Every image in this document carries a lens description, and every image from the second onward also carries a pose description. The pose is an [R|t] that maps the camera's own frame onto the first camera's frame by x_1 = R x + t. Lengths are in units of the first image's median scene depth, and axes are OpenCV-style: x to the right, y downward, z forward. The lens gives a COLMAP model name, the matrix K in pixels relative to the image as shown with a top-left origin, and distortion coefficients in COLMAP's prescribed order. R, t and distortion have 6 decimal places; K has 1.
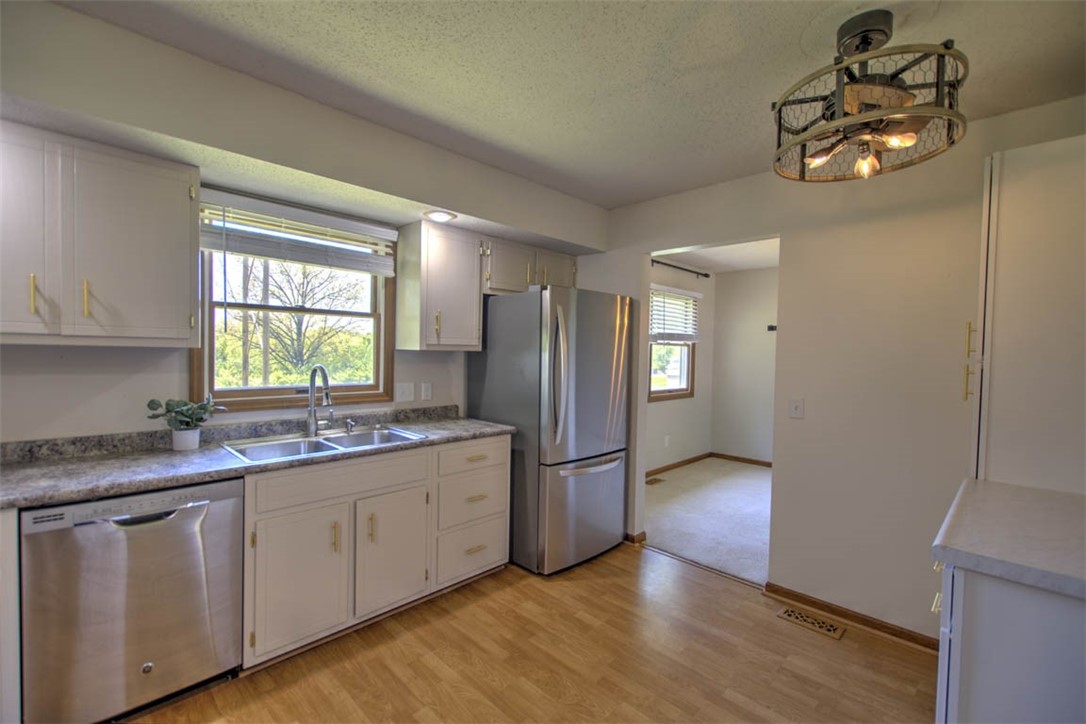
lens RADIAL K [[473.8, 0, 545.3], [0, 473.8, 360.5], [0, 0, 1]] dist [0.031895, 0.000431]
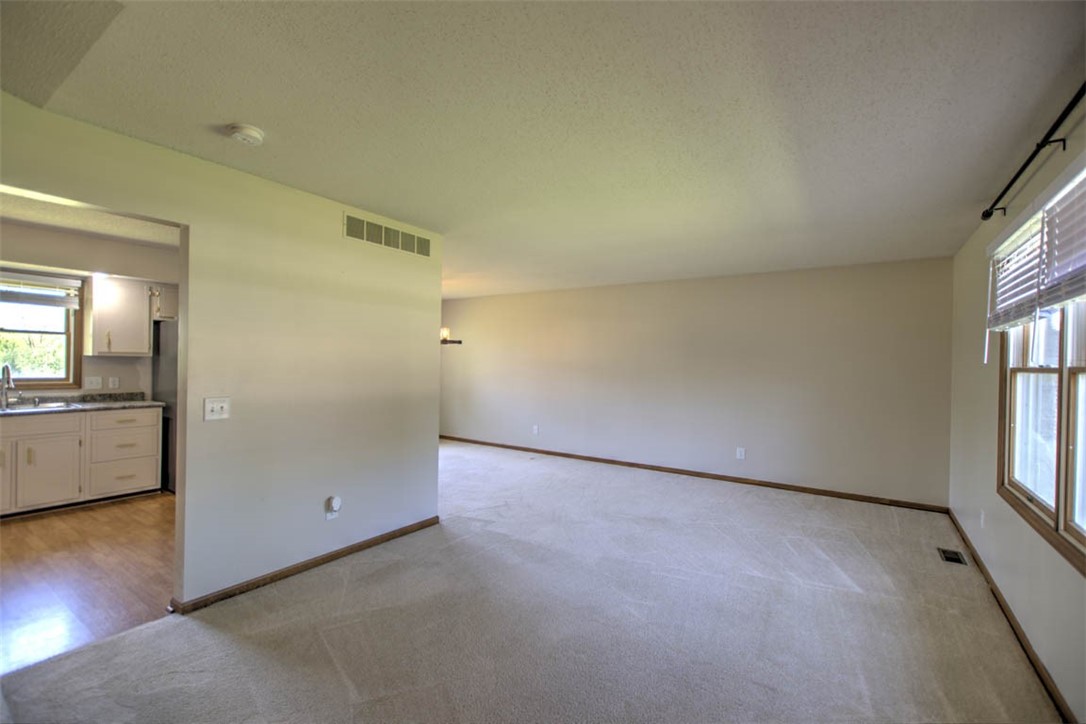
lens RADIAL K [[473.8, 0, 506.0], [0, 473.8, 356.9], [0, 0, 1]] dist [0.031895, 0.000431]
pose [[0.992260, -0.004563, 0.124091, 0.884011], [0.008153, 0.999562, -0.028436, 0.039477], [-0.123906, 0.029228, 0.991863, -0.773345]]
